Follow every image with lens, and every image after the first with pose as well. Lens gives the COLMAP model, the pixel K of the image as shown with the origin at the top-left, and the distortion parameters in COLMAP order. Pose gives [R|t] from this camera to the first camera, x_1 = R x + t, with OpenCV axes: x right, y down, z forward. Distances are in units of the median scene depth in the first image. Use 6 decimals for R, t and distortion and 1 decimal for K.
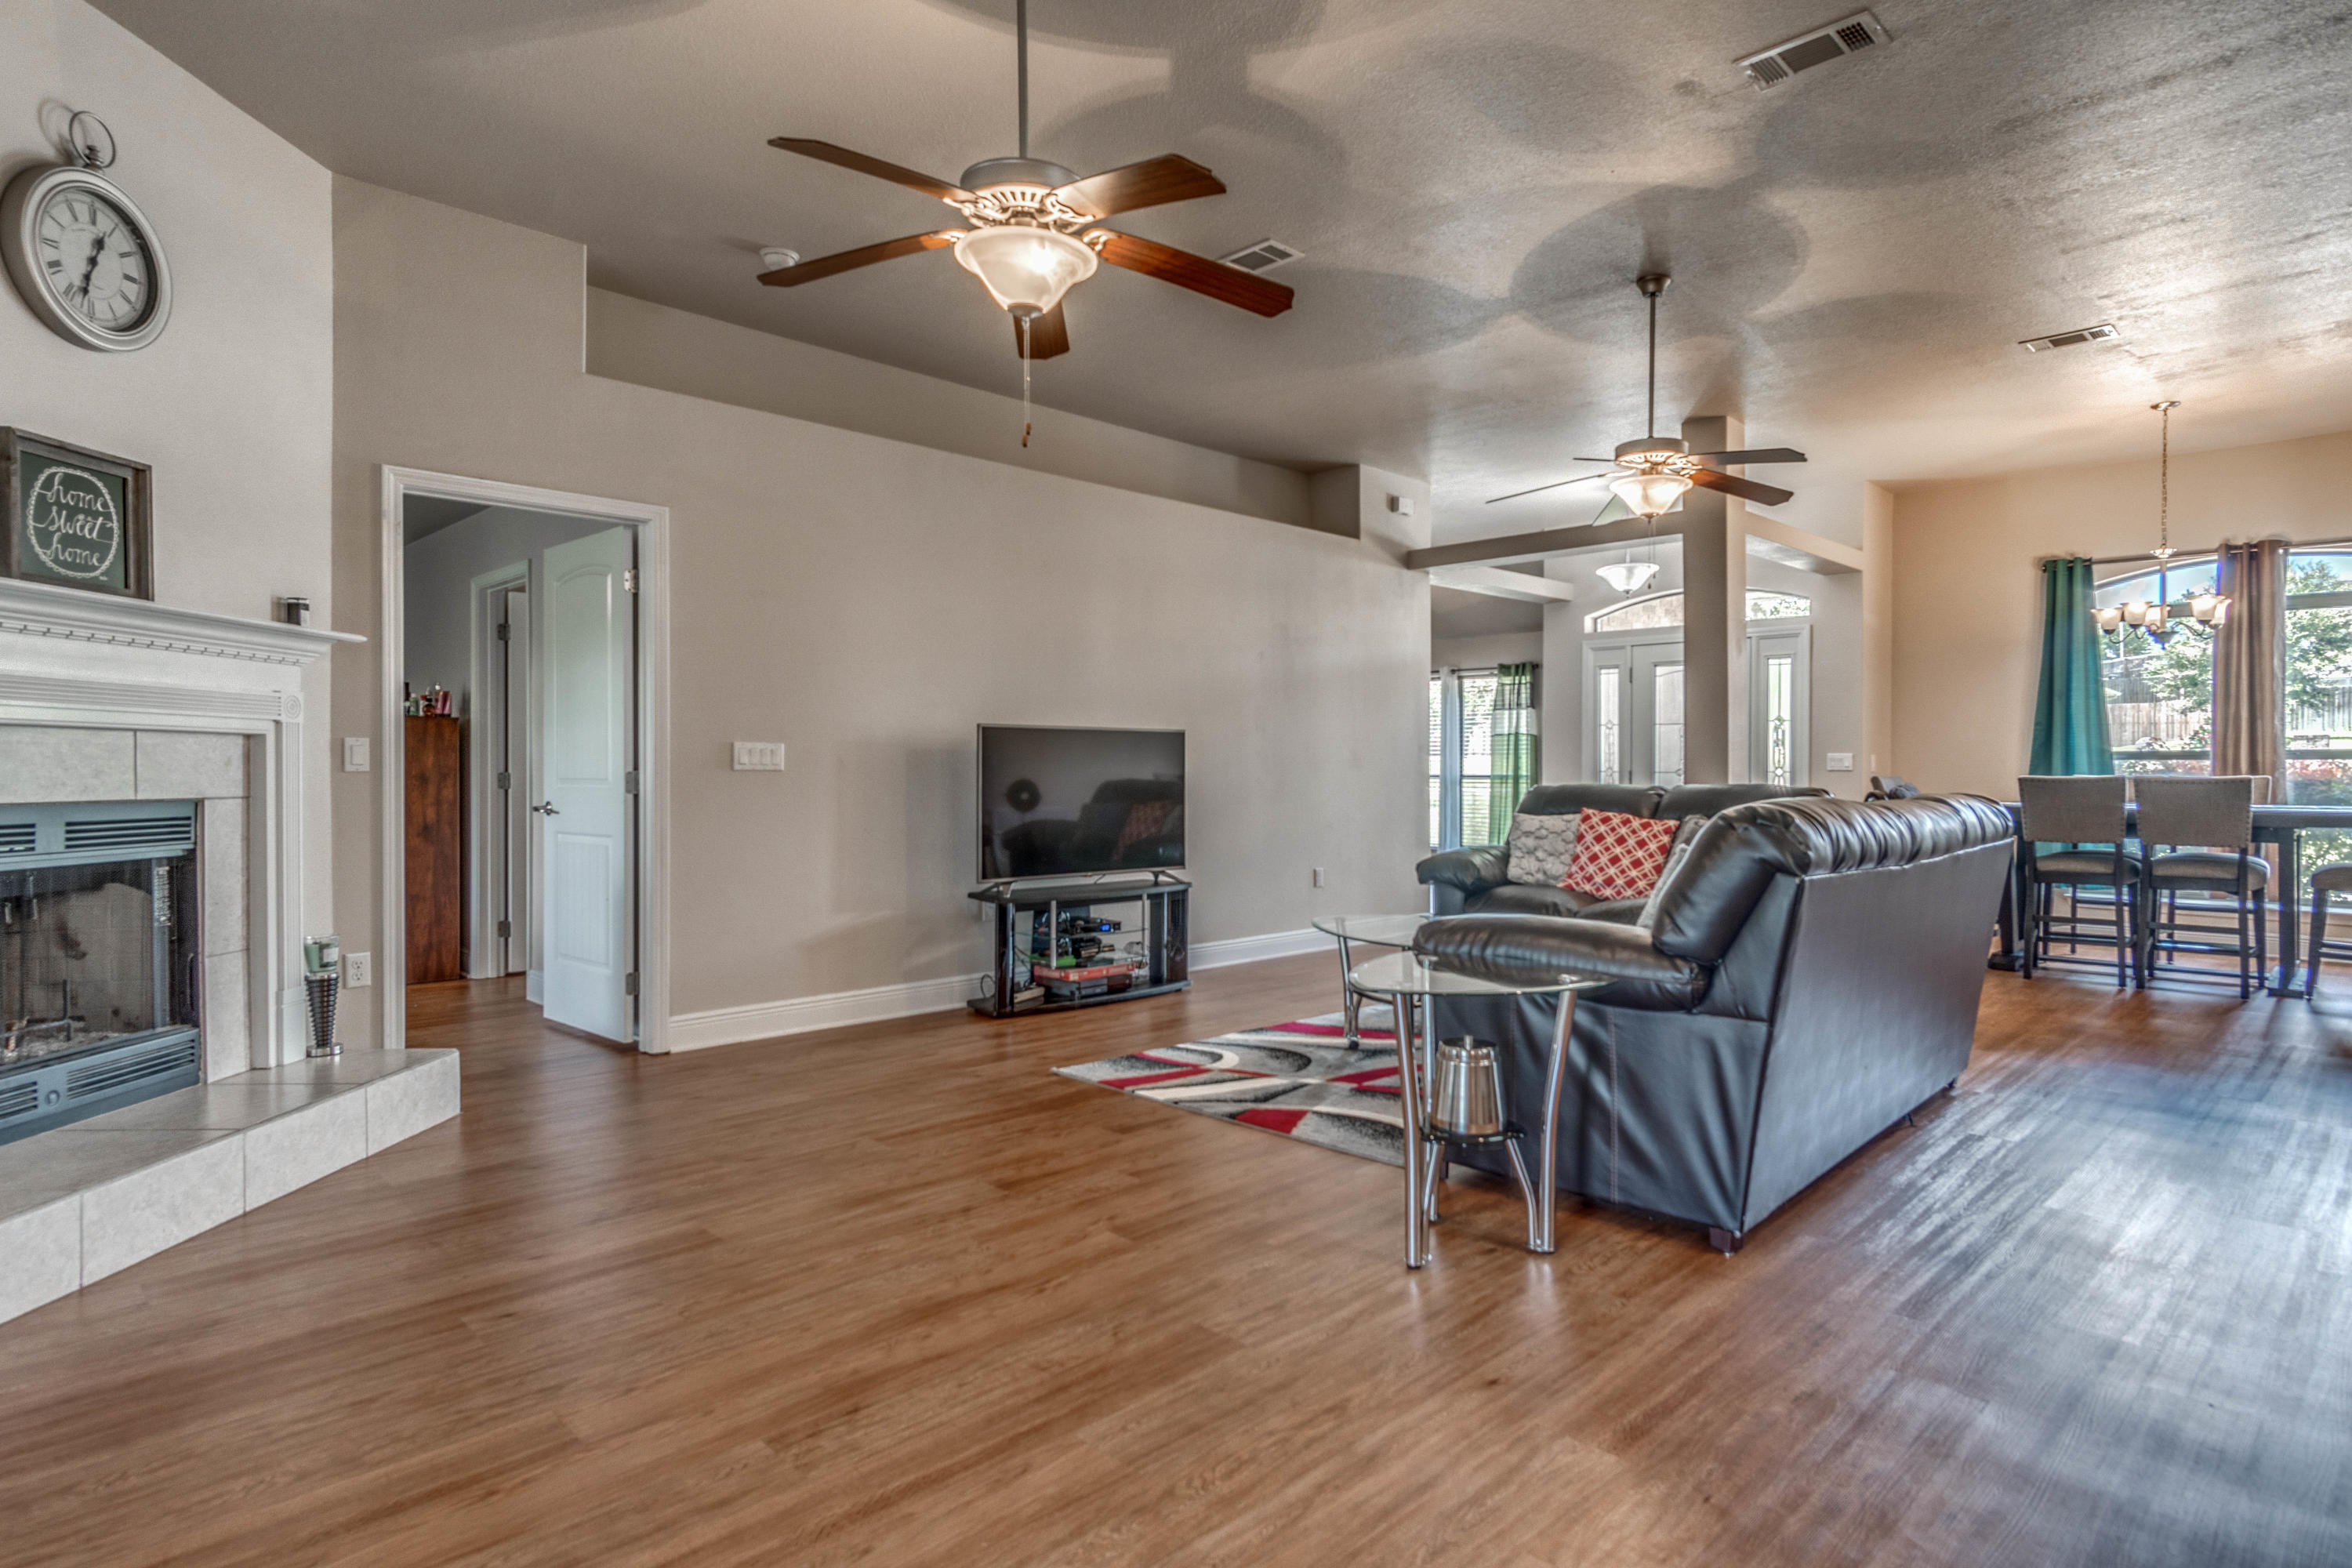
lens RADIAL K [[1262.3, 0, 1244.4], [0, 1262.3, 771.4], [0, 0, 1]] dist [-0.000801, 0.000290]
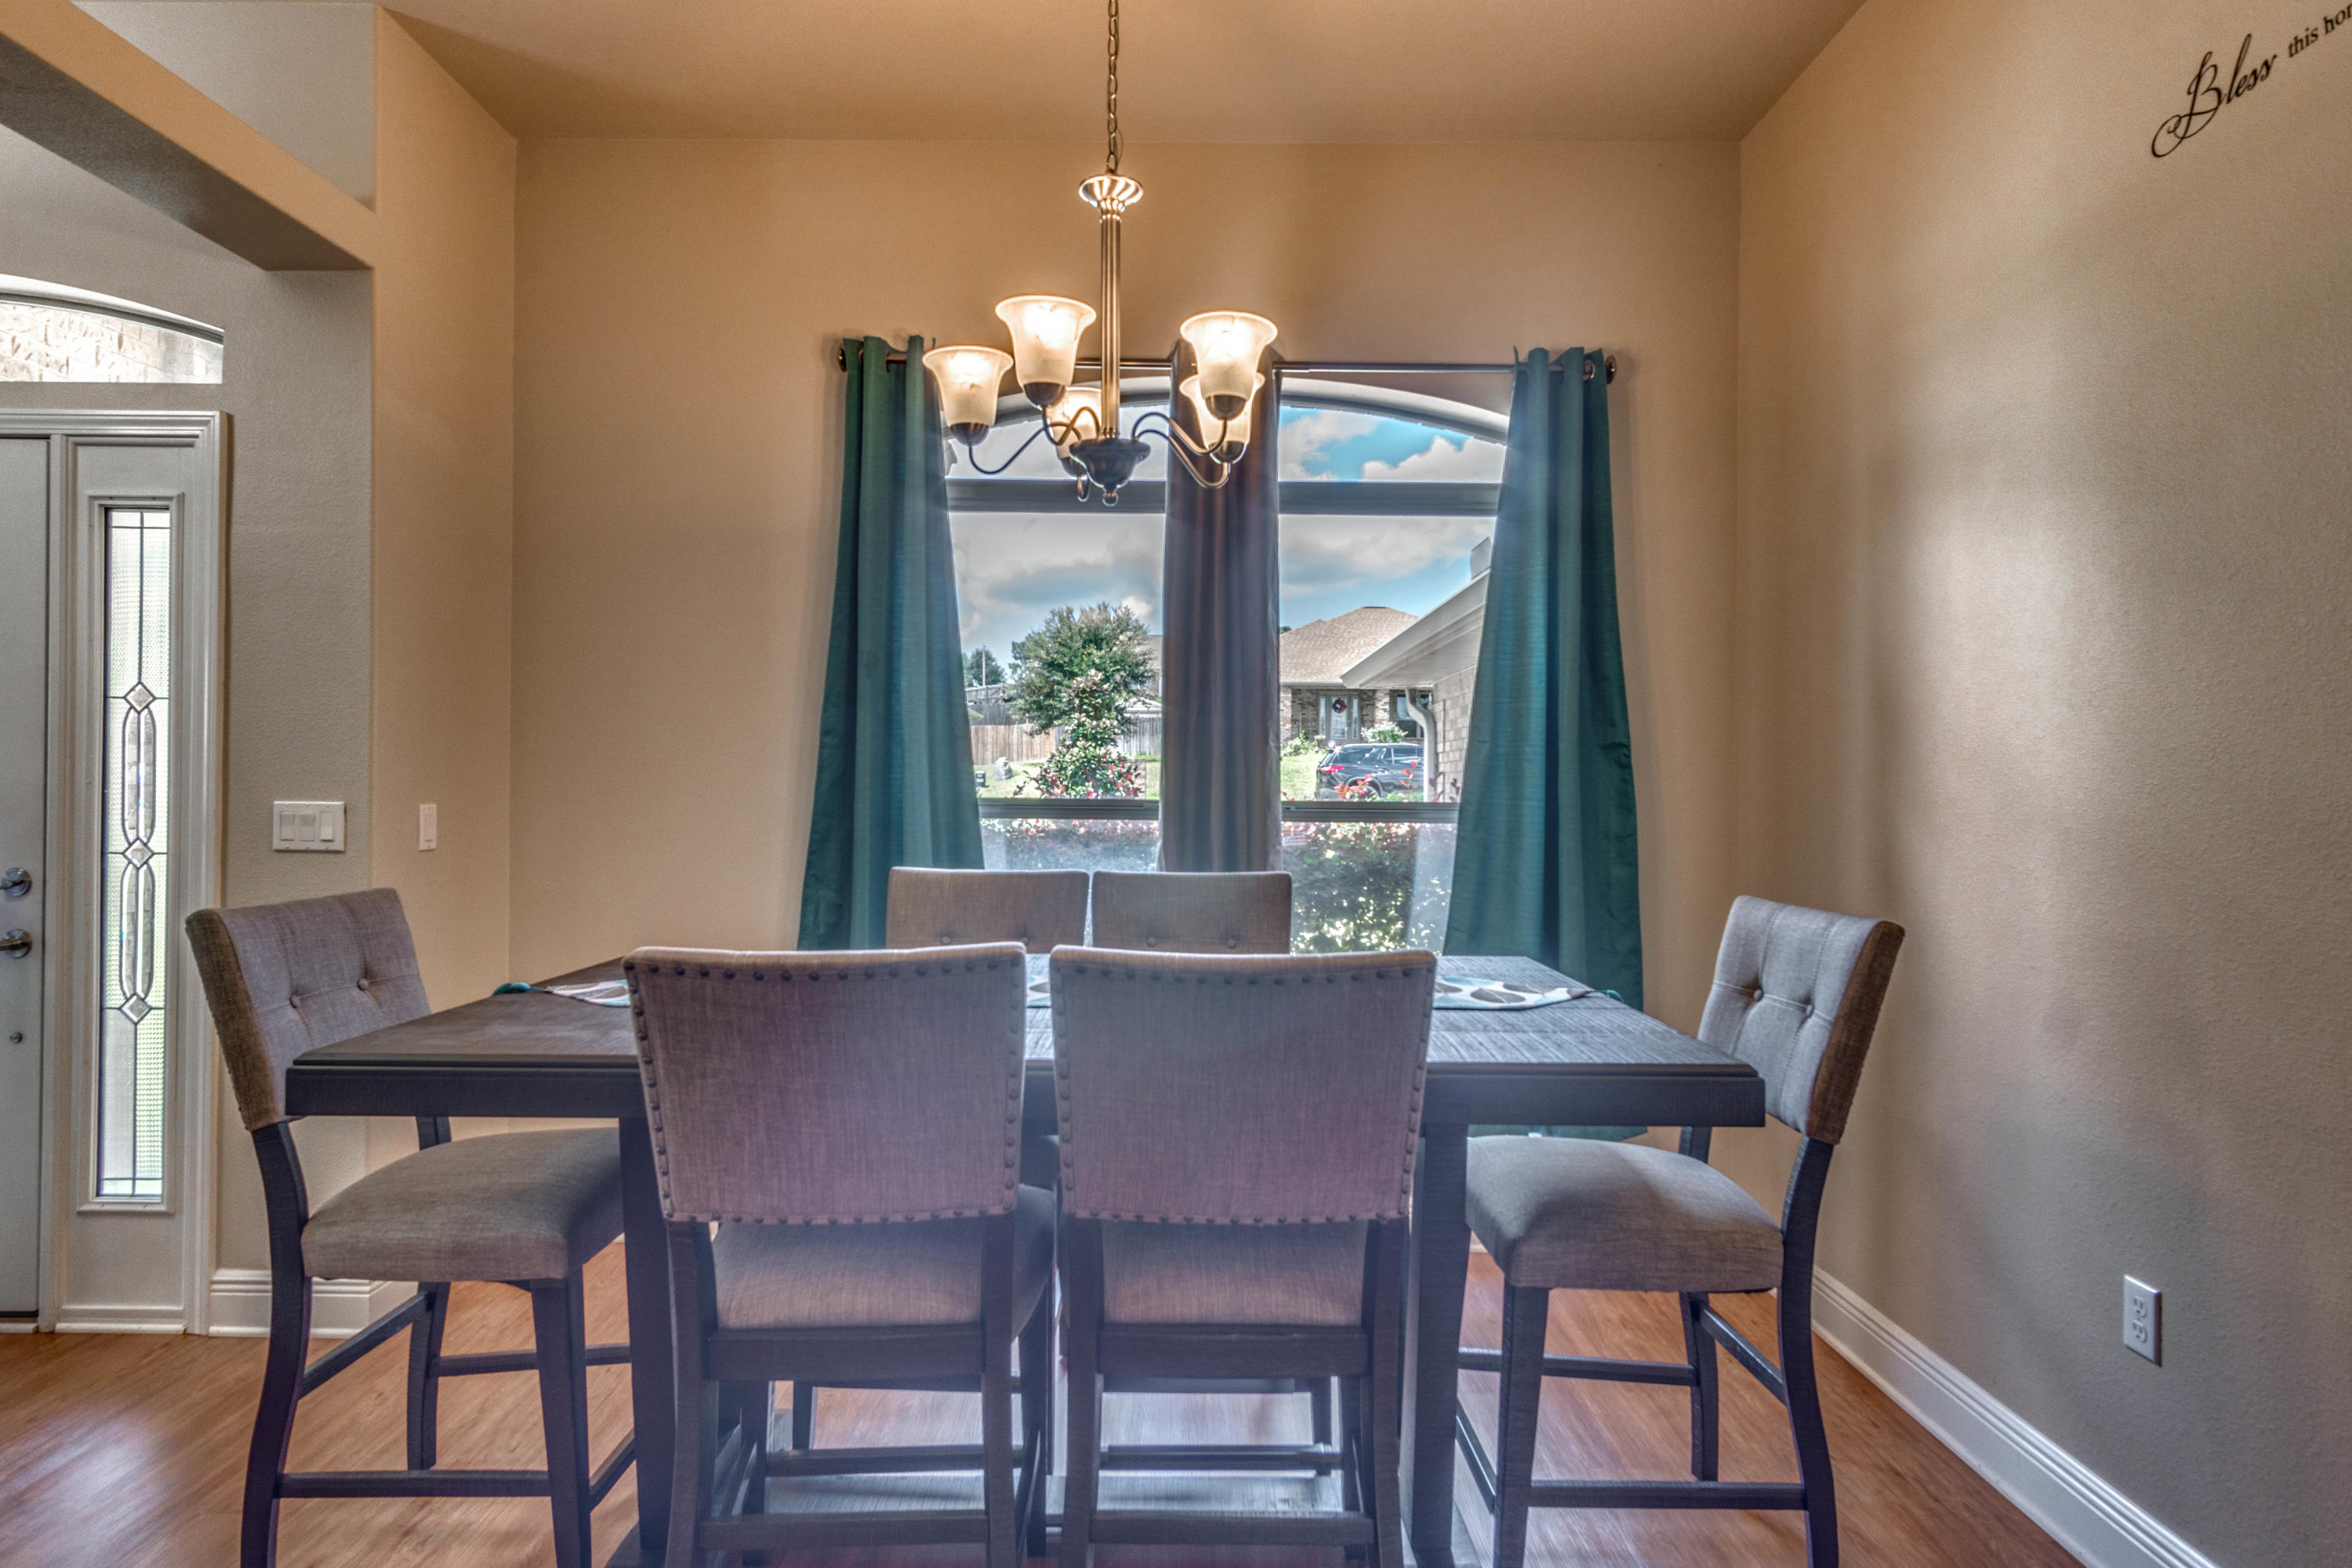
lens RADIAL K [[1282.0, 0, 1177.1], [0, 1282.0, 833.1], [0, 0, 1]] dist [0.001272, 0.002915]
pose [[0.726395, -0.019564, 0.686999, 0.523218], [-0.008134, 0.999280, 0.037058, -0.026350], [-0.687229, -0.032507, 0.725713, 0.760207]]
